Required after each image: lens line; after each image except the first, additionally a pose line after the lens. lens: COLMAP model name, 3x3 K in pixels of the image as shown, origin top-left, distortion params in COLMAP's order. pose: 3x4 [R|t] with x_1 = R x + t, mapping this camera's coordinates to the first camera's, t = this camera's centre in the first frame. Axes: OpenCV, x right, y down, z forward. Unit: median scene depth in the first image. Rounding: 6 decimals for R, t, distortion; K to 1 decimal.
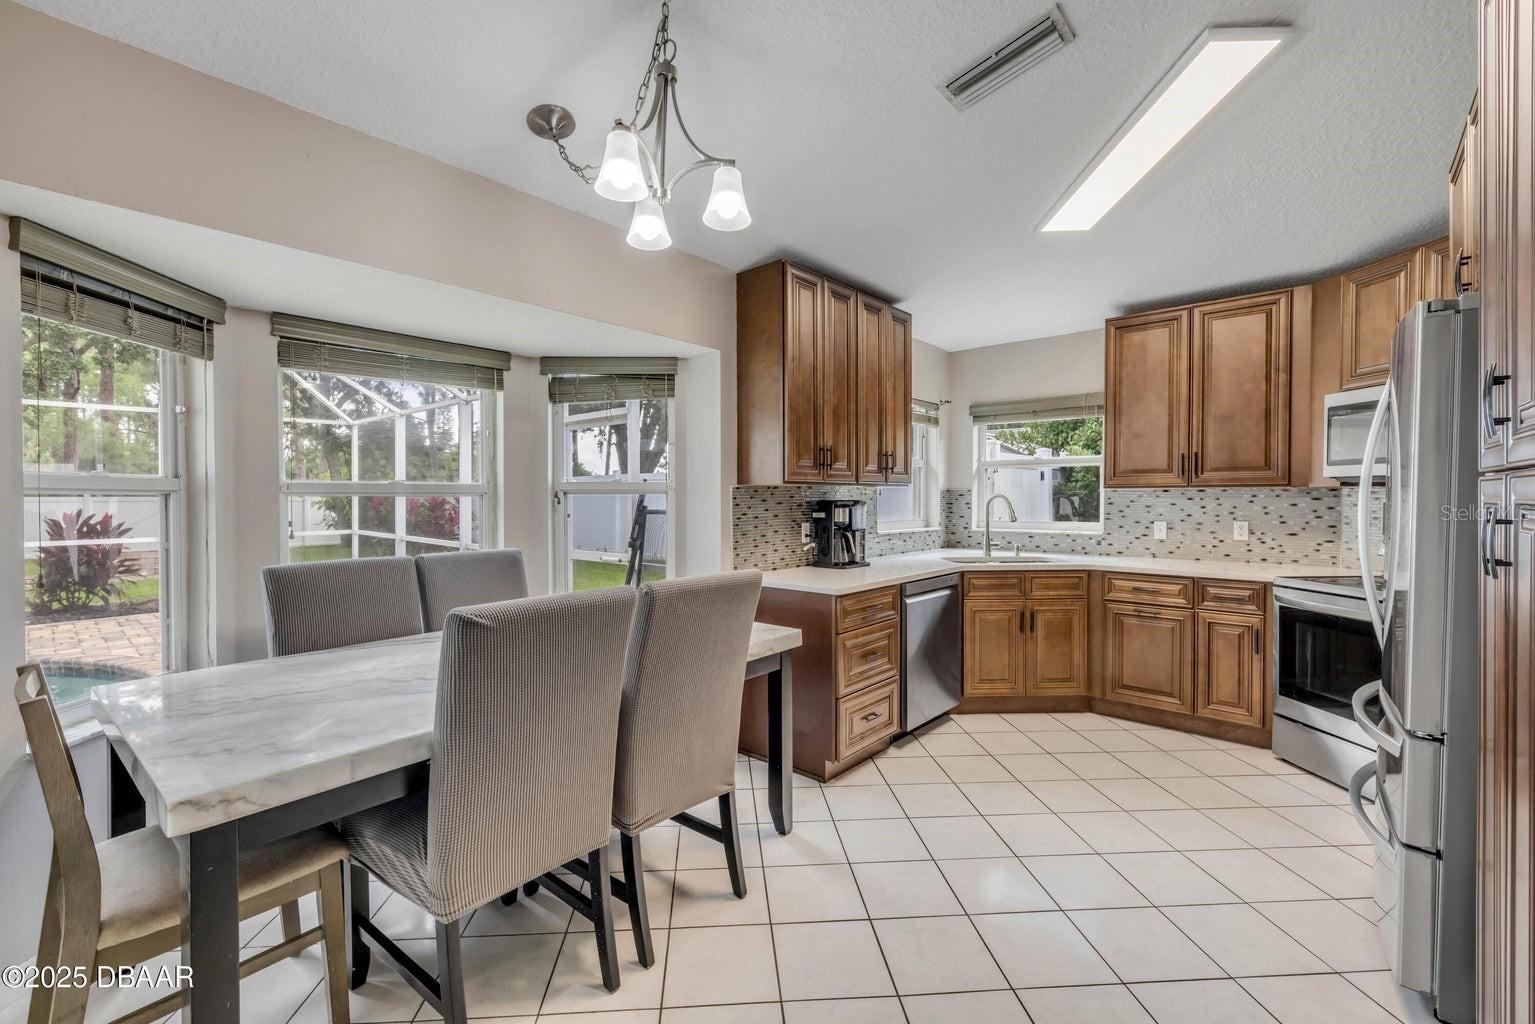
lens RADIAL K [[649.7, 0, 765.4], [0, 649.7, 507.8], [0, 0, 1]] dist [0.001235, 0.000271]
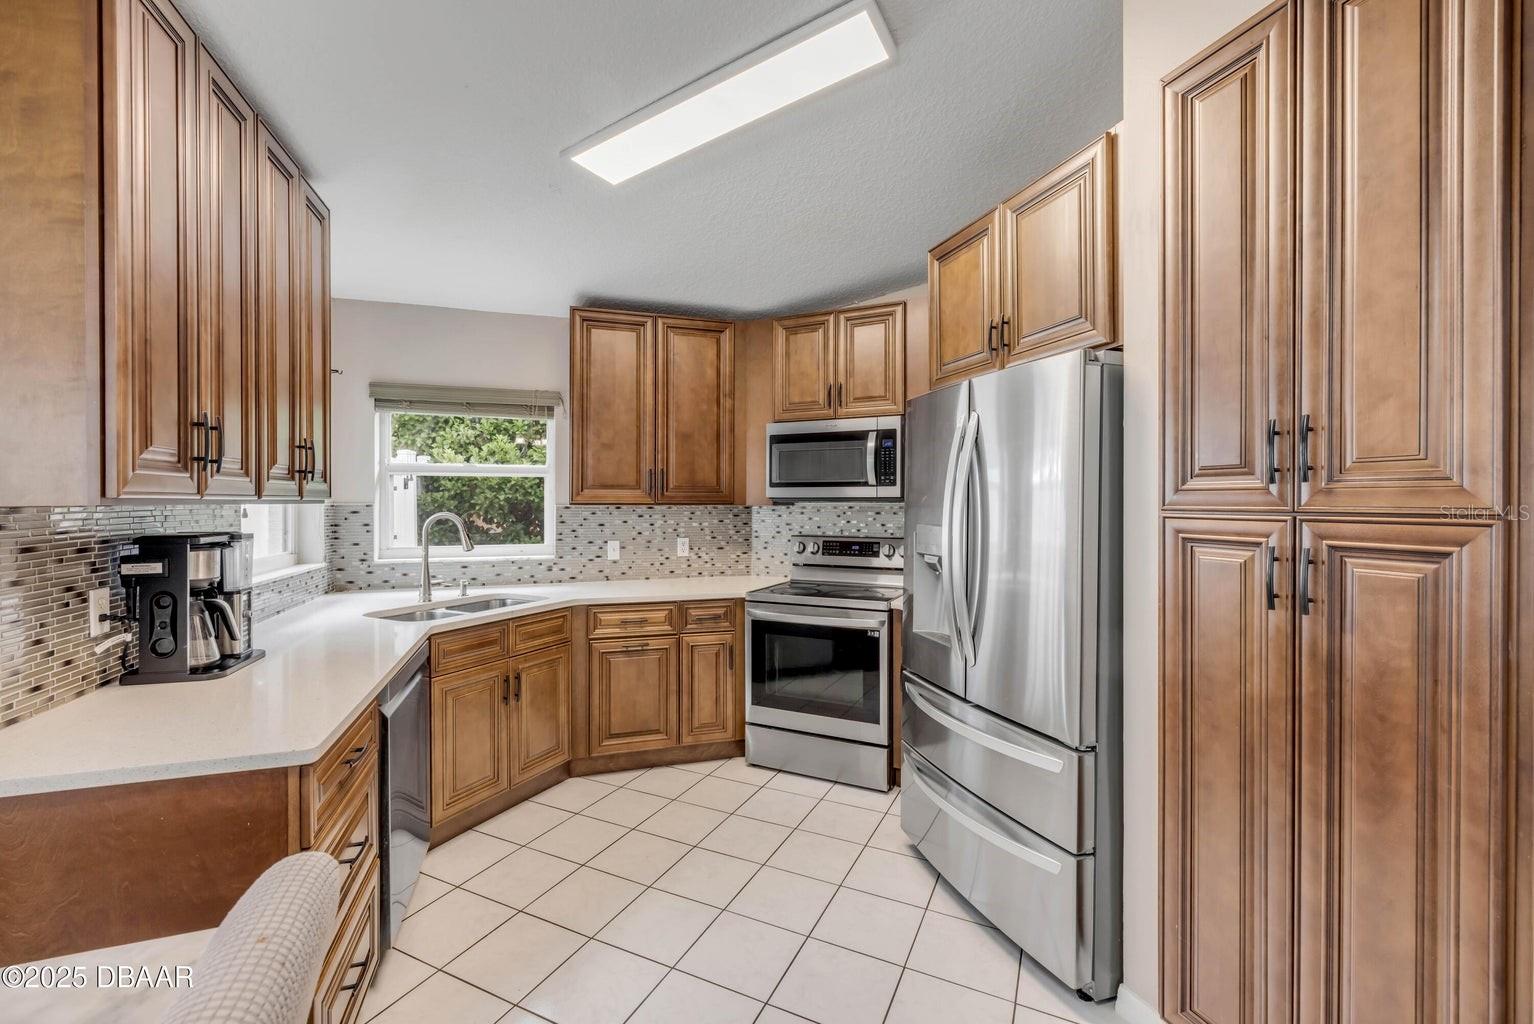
lens RADIAL K [[649.3, 0, 771.4], [0, 649.3, 506.8], [0, 0, 1]] dist [0.001235, 0.000271]
pose [[0.507303, -0.004004, 0.861759, -0.081845], [0.012469, 0.999919, -0.002695, -0.024332], [-0.861678, 0.012112, 0.507311, 0.375317]]
